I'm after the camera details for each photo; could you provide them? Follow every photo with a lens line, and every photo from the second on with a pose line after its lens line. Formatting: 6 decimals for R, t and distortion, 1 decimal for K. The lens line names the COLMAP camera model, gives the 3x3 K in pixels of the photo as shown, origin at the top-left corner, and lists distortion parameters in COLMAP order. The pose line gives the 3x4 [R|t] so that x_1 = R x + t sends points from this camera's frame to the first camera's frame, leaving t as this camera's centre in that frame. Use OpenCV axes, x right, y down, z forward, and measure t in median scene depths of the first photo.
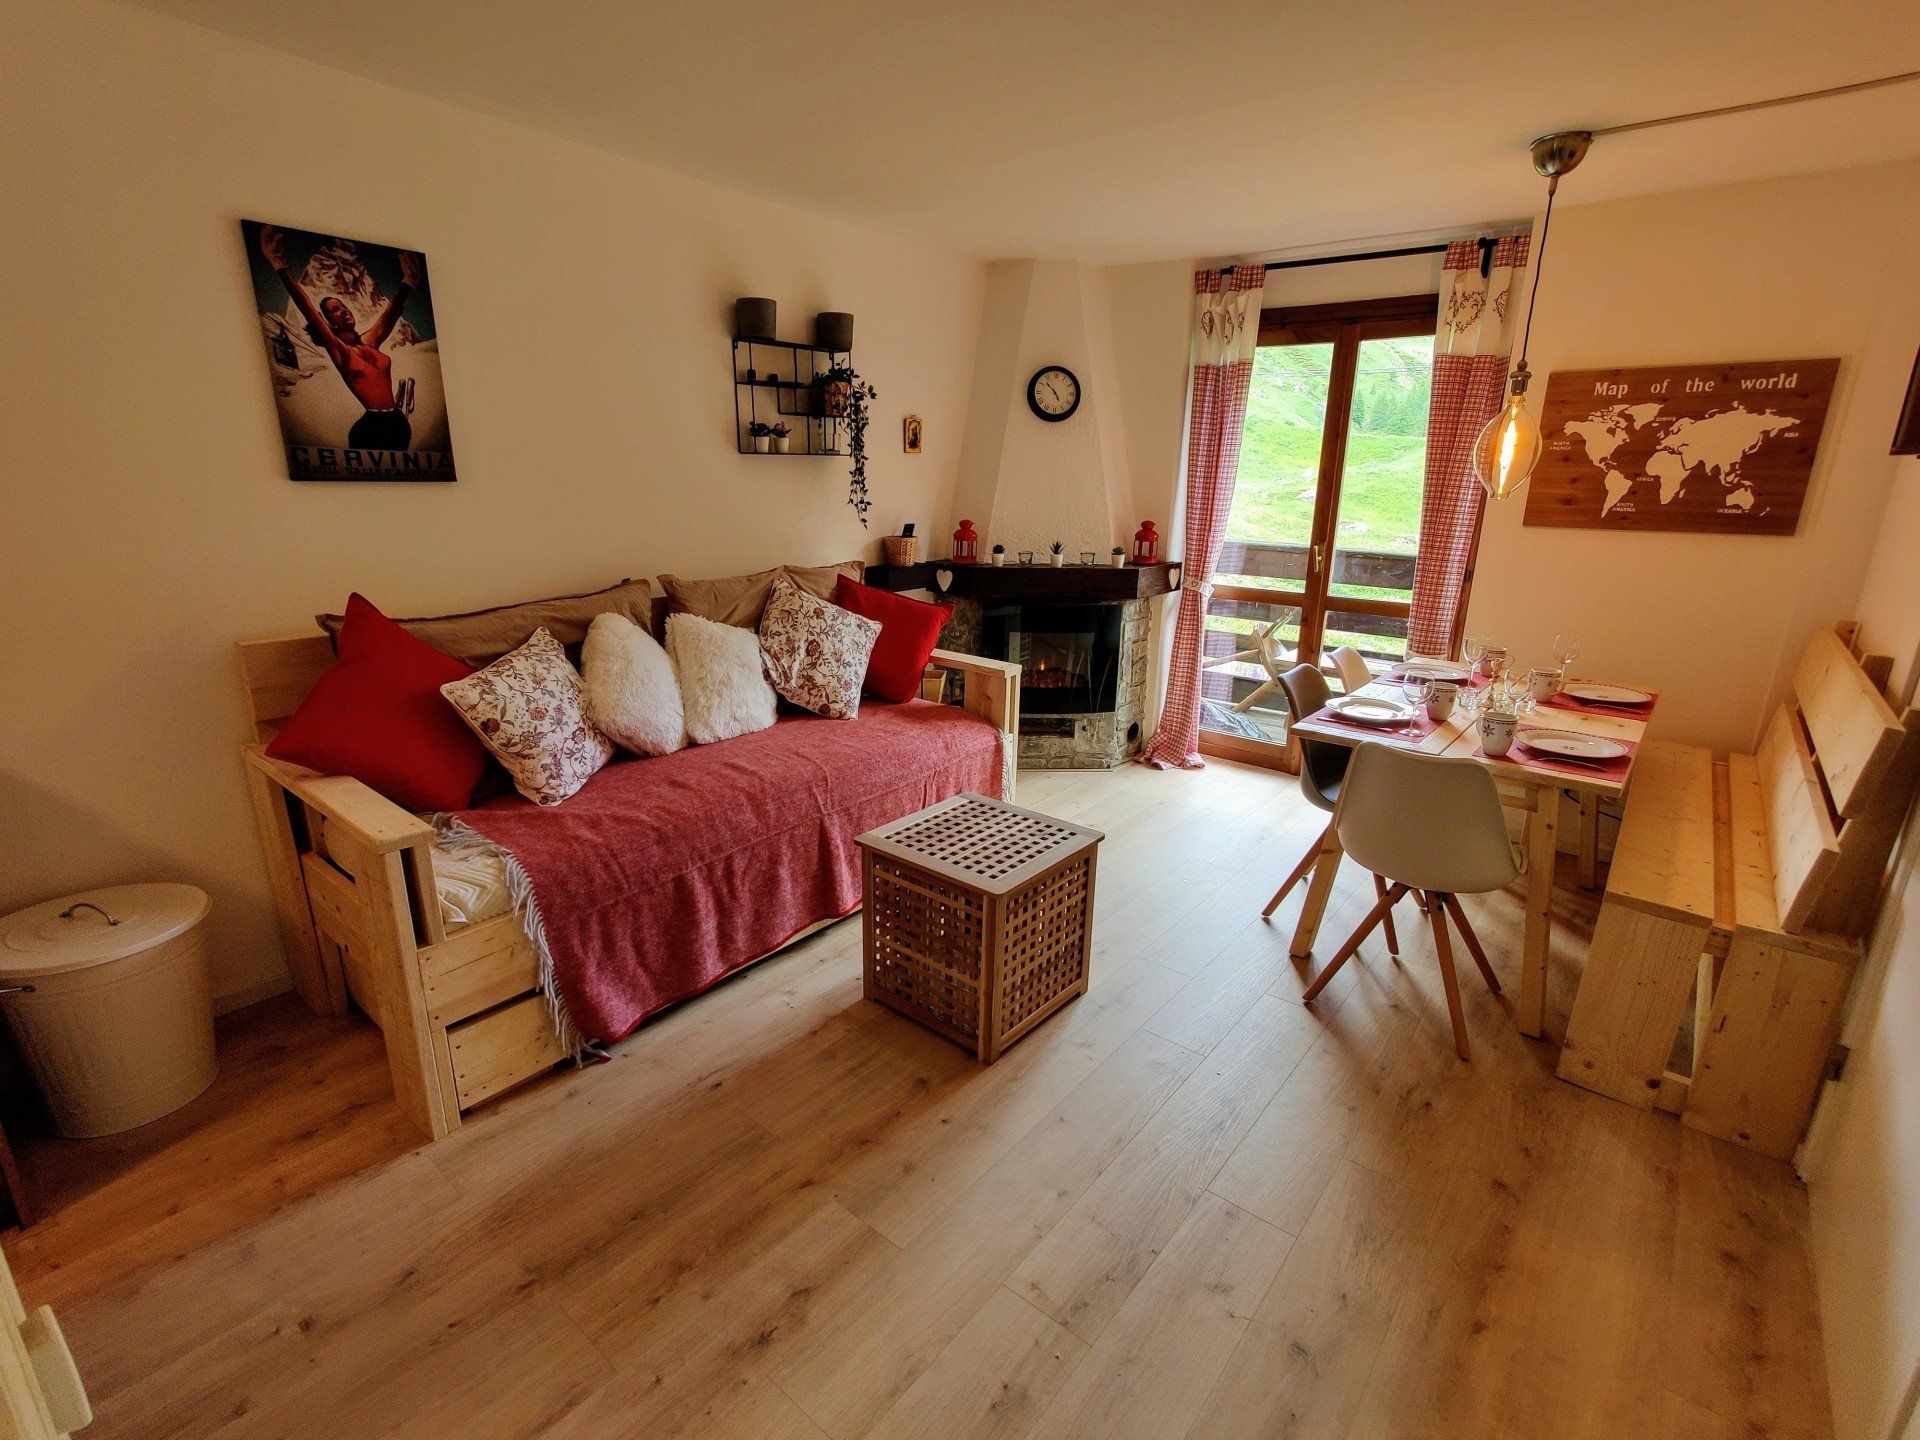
lens RADIAL K [[900.4, 0, 960.8], [0, 900.4, 730.5], [0, 0, 1]] dist [-0.012252, 0.015771]
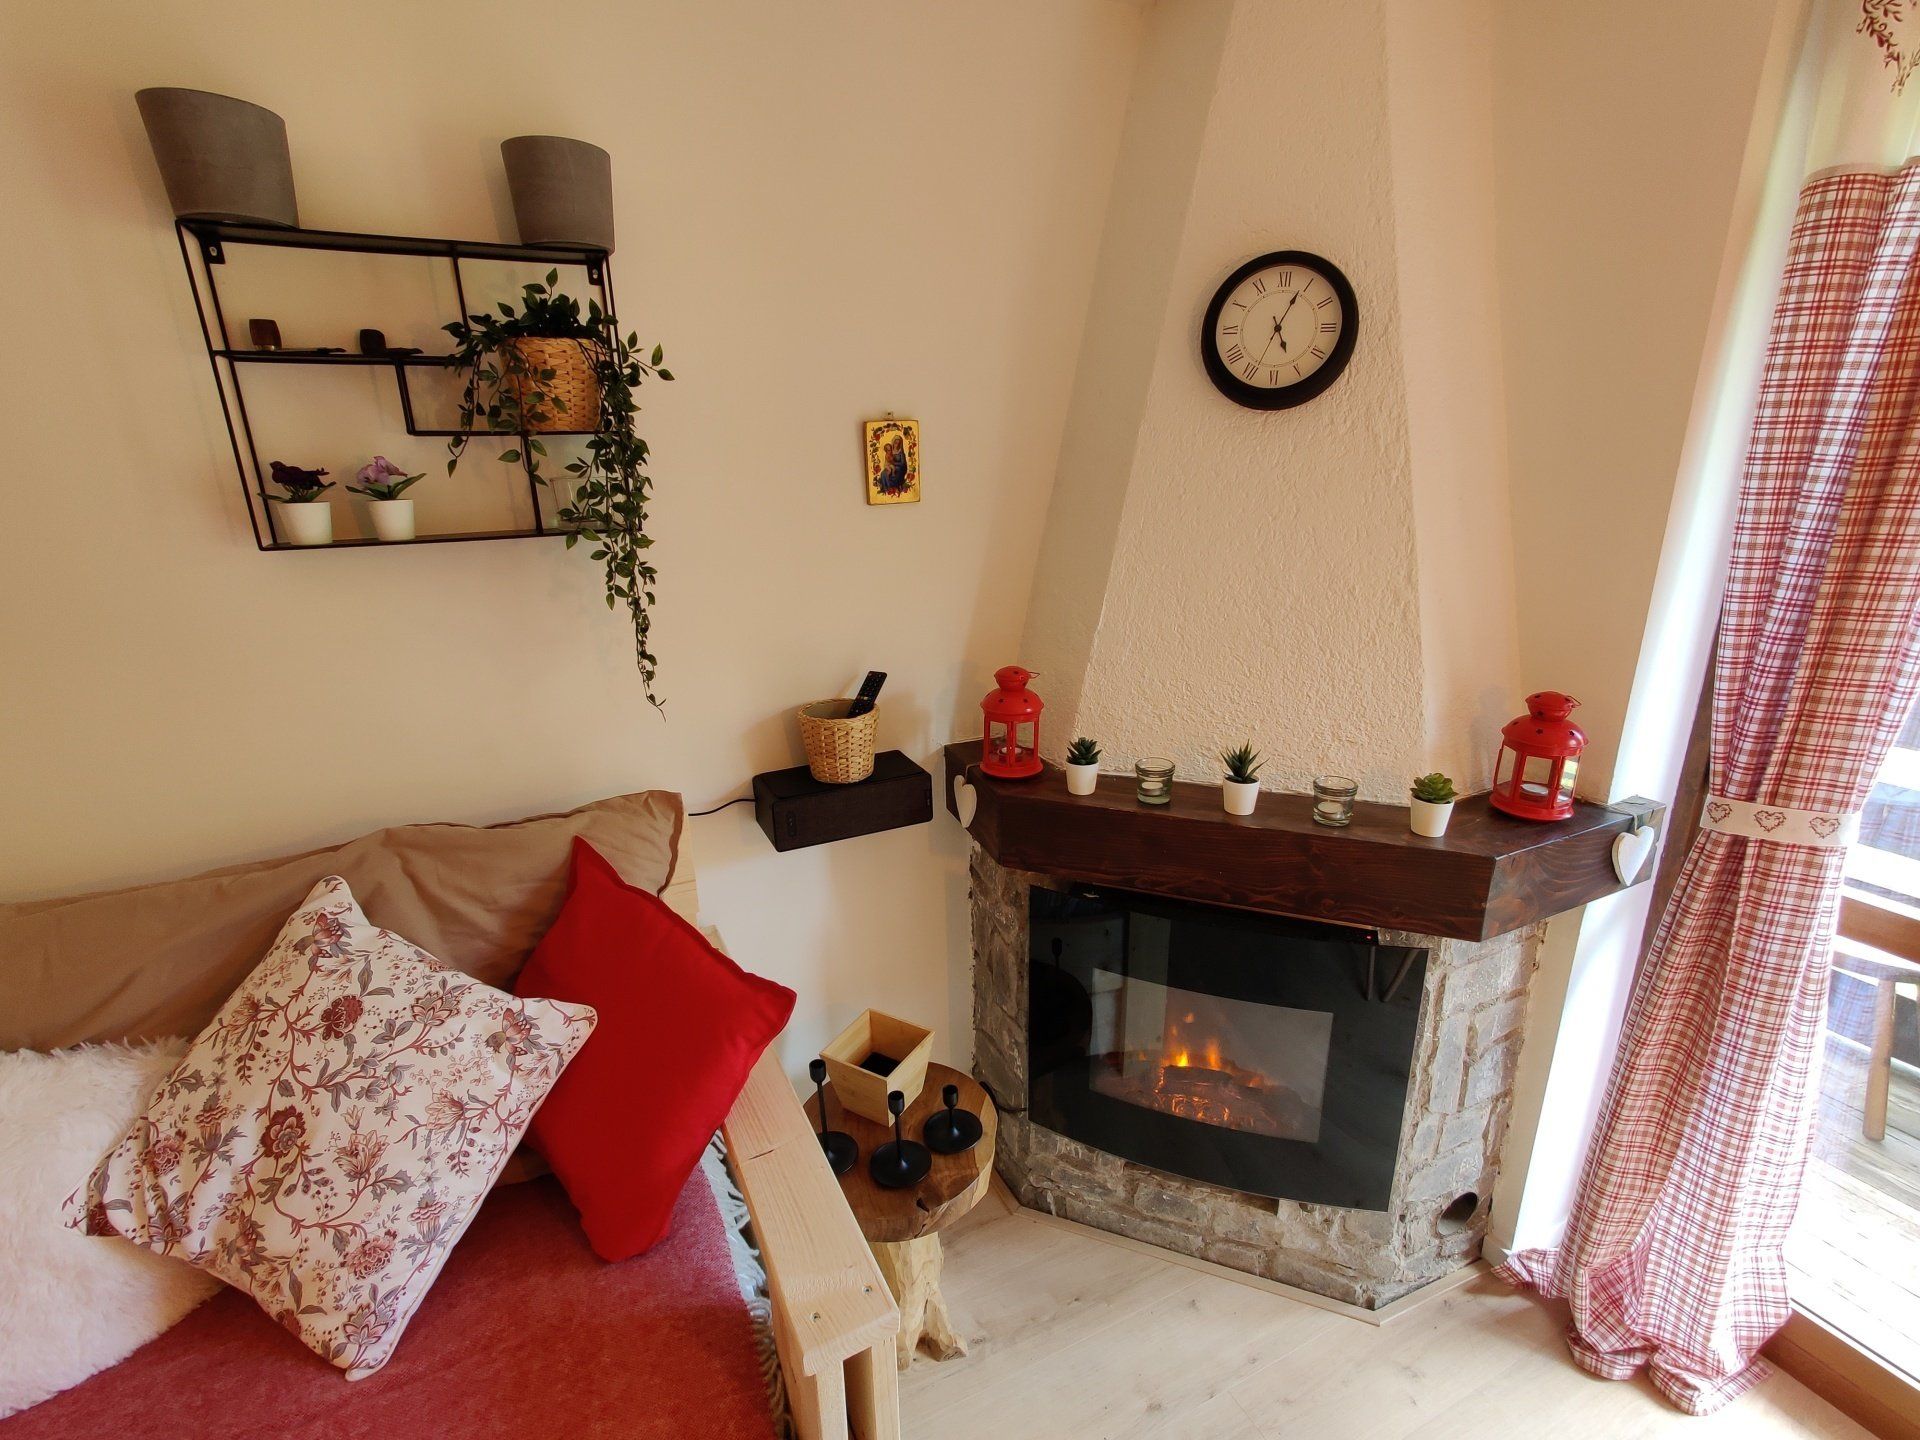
lens RADIAL K [[904.7, 0, 960.6], [0, 904.7, 730.1], [0, 0, 1]] dist [-0.016115, 0.017016]
pose [[0.908219, 0.093343, -0.407953, 0.183094], [-0.087861, 0.995612, 0.032201, -0.263500], [0.409168, 0.006598, 0.912435, 0.755840]]
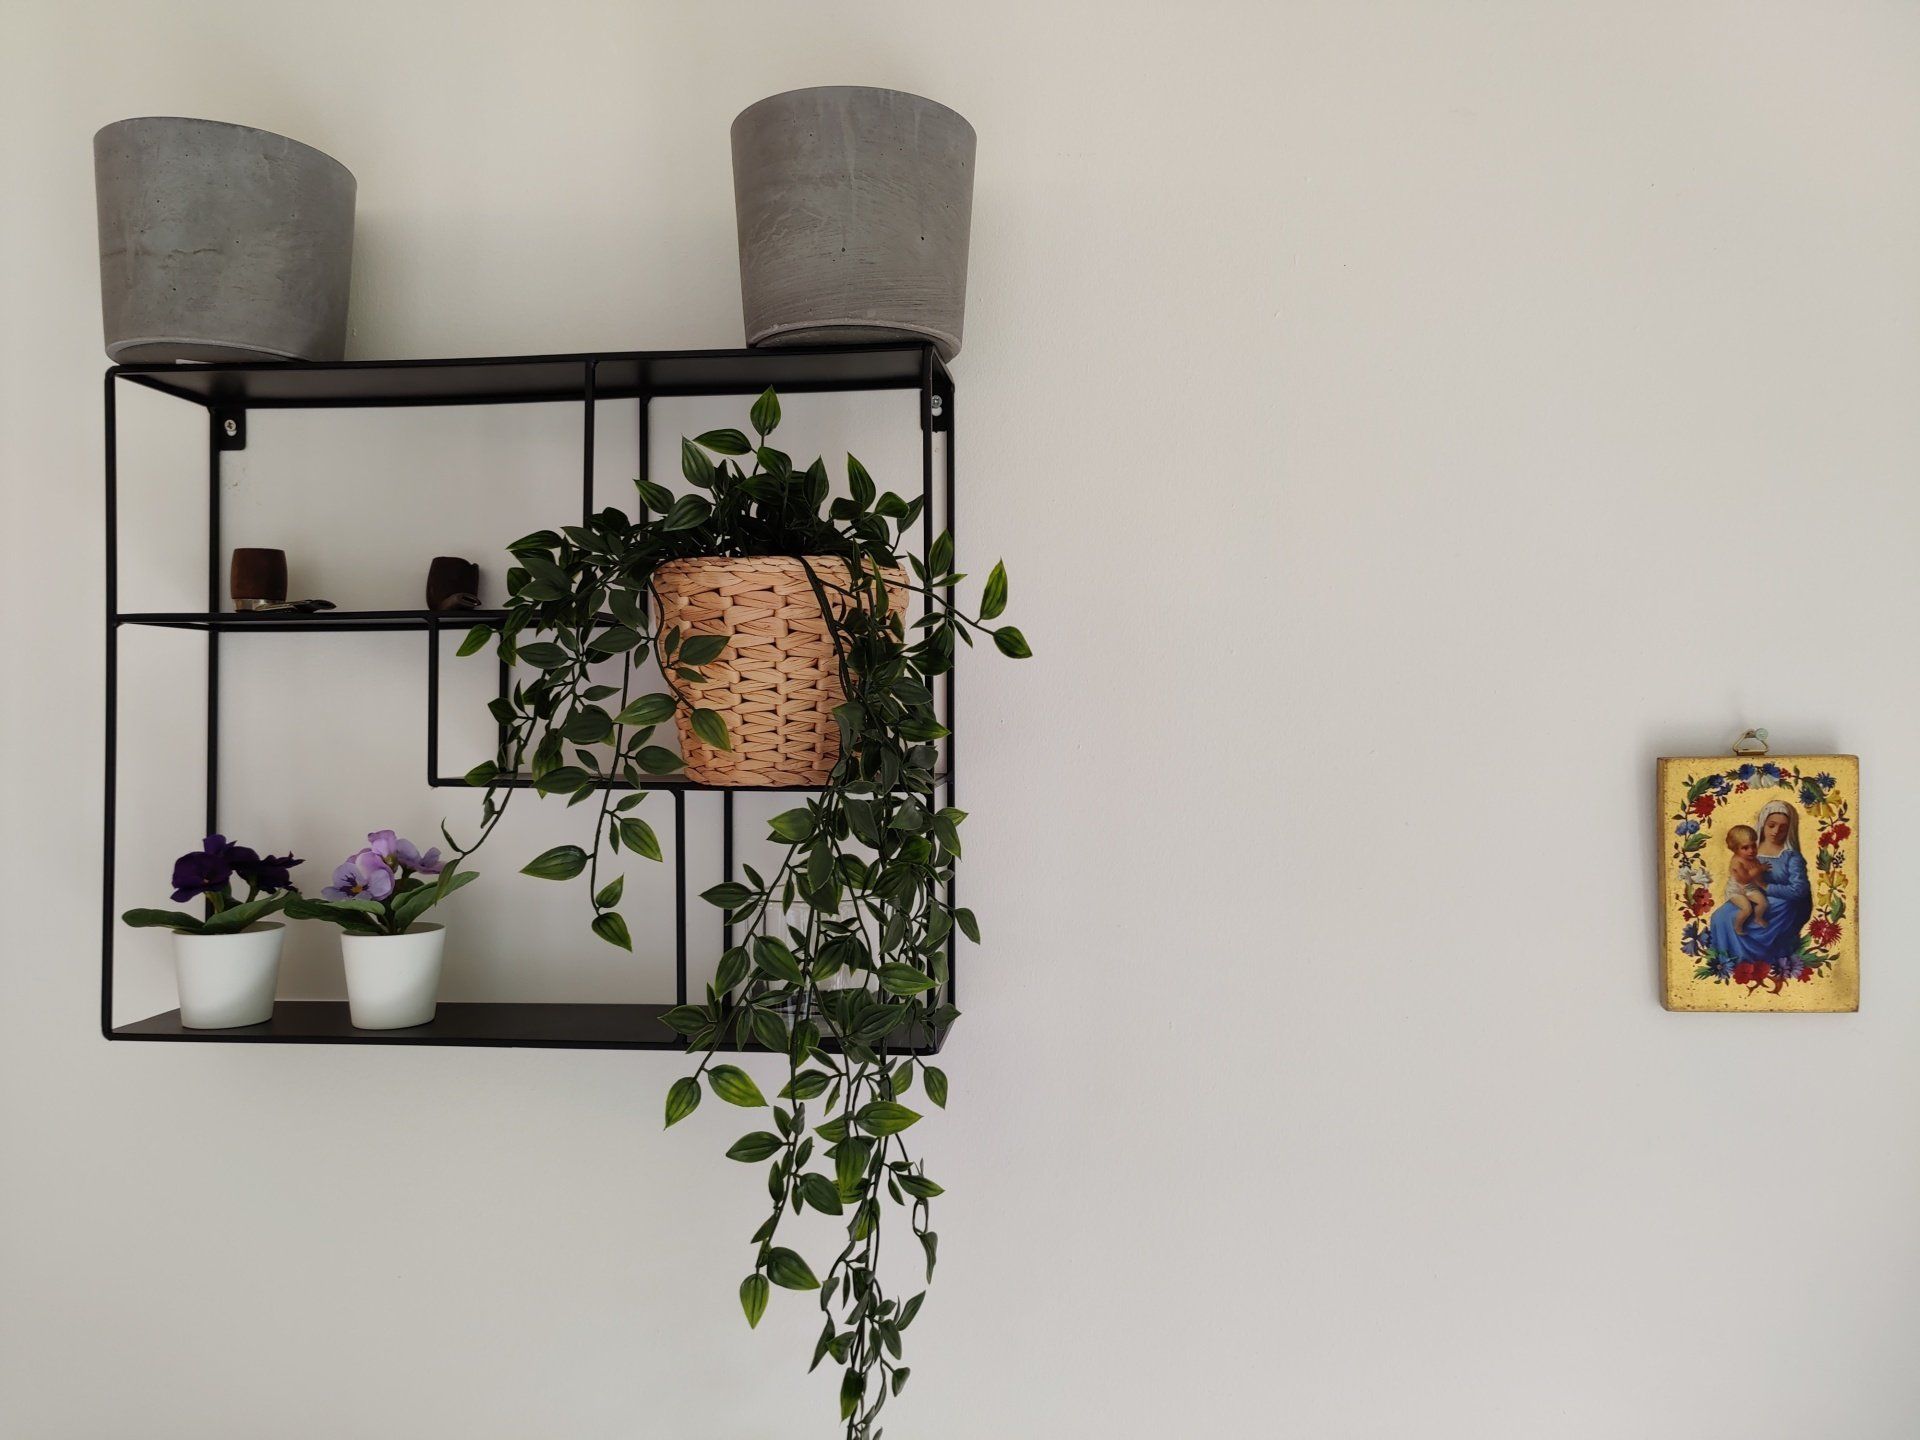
lens RADIAL K [[1412.6, 0, 960.0], [0, 1412.6, 720.0], [0, 0, 1]] dist [0.028984, -0.000047]
pose [[0.535385, -0.014633, -0.844481, 0.068597], [-0.230232, 0.959457, -0.162588, -0.344704], [0.812623, 0.281474, 0.510310, 0.945877]]
